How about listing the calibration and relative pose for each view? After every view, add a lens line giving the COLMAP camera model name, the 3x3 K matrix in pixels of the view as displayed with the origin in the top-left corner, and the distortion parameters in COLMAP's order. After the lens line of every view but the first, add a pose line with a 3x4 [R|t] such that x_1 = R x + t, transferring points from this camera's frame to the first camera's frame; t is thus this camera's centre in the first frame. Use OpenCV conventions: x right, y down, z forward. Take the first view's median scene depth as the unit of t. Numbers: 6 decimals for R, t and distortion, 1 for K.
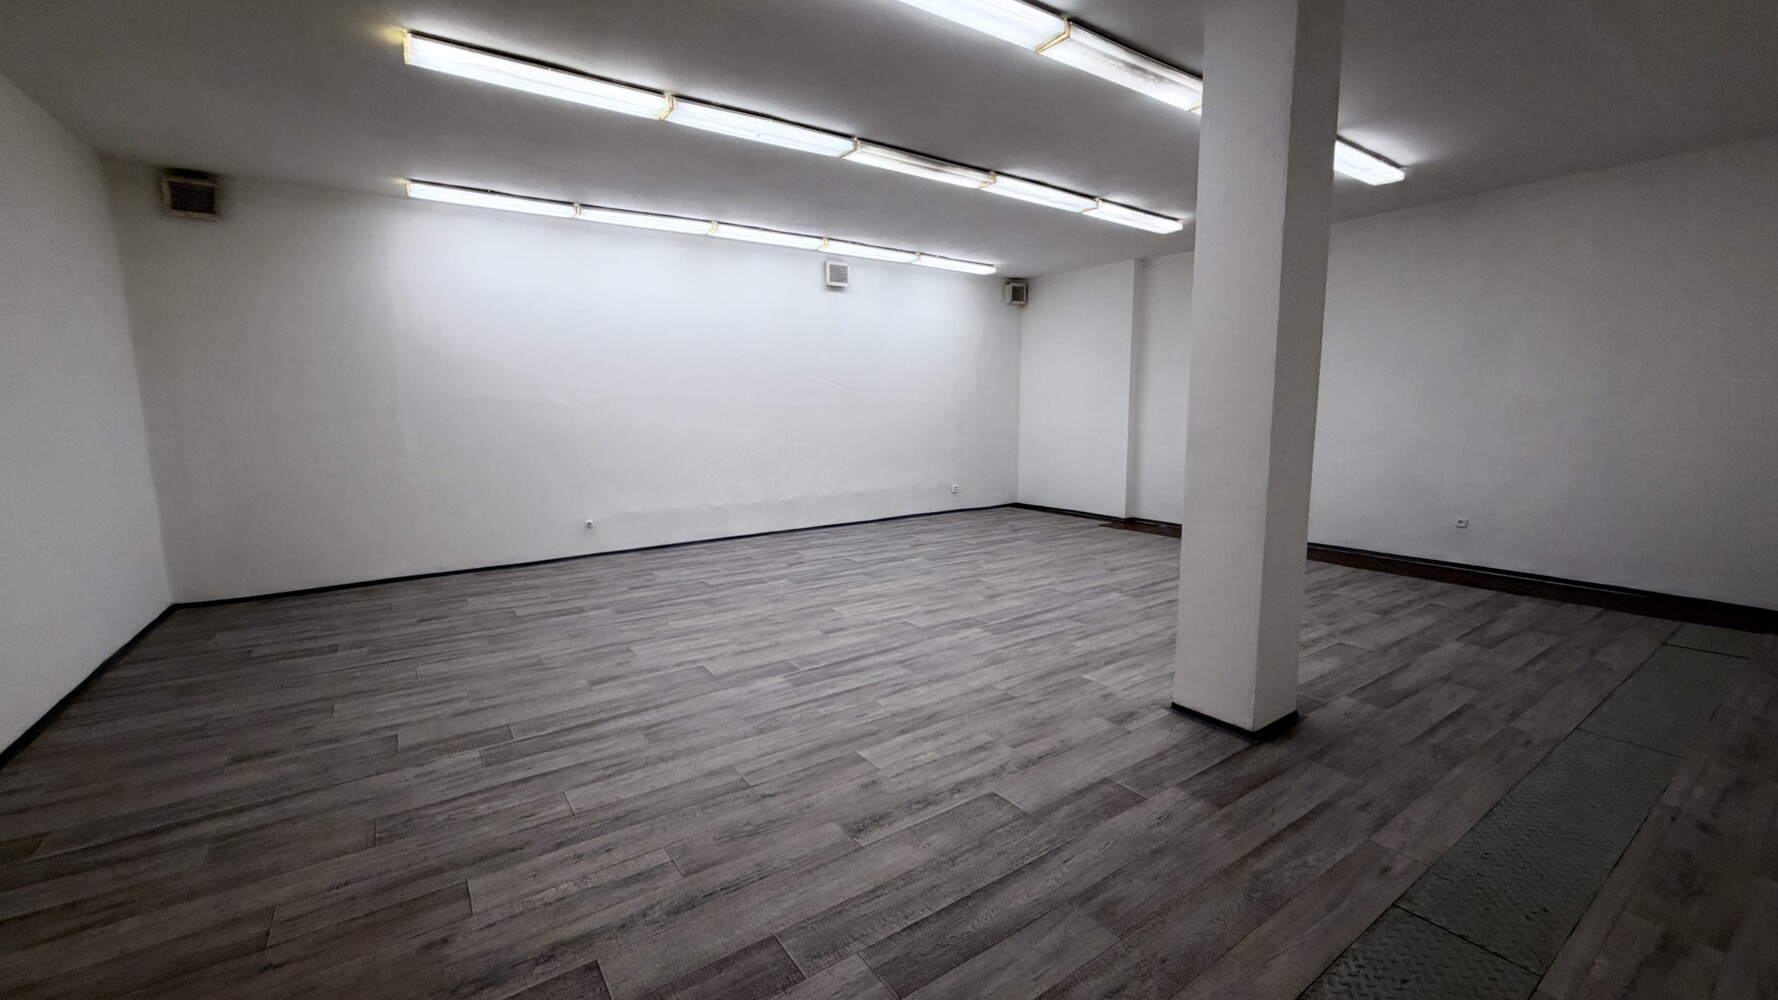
lens RADIAL K [[703.1, 0, 887.7], [0, 703.1, 503.0], [0, 0, 1]] dist [0.002093, 0.001600]
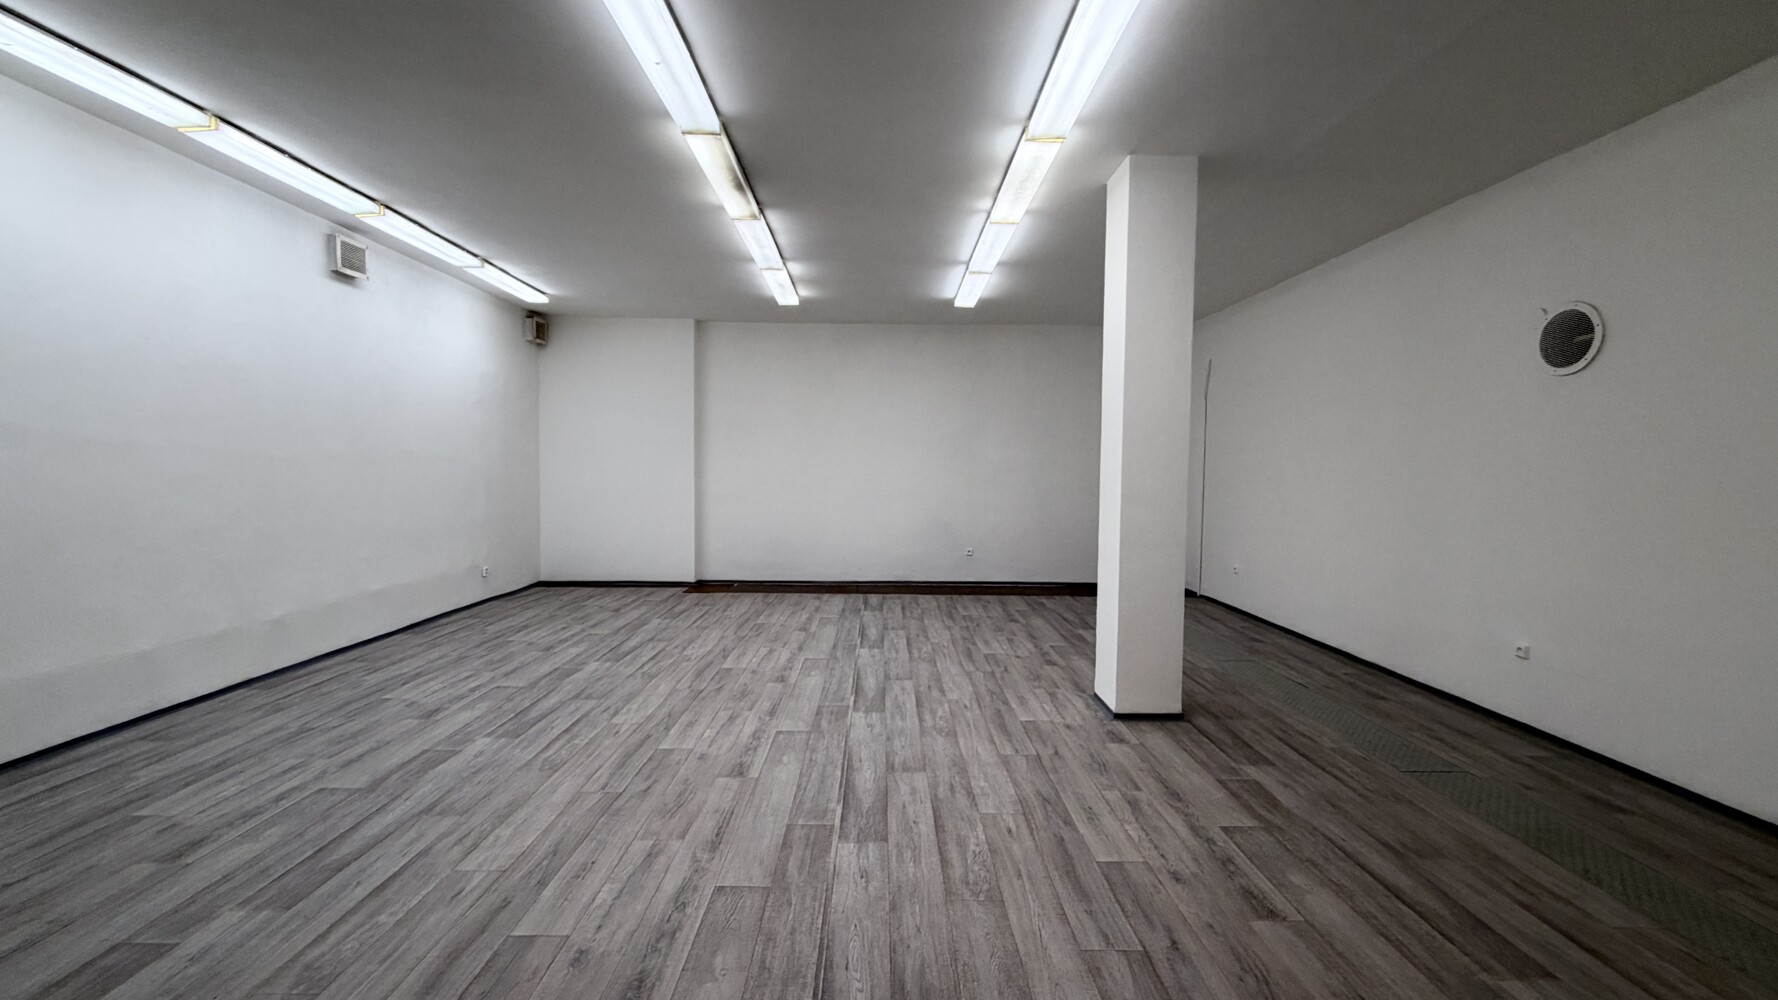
lens RADIAL K [[703.1, 0, 885.9], [0, 703.1, 498.6], [0, 0, 1]] dist [0.002093, 0.001600]
pose [[0.567113, -0.022837, 0.823323, -0.626599], [0.099364, 0.994212, -0.040866, -0.054687], [-0.817624, 0.104984, 0.566100, 0.476940]]
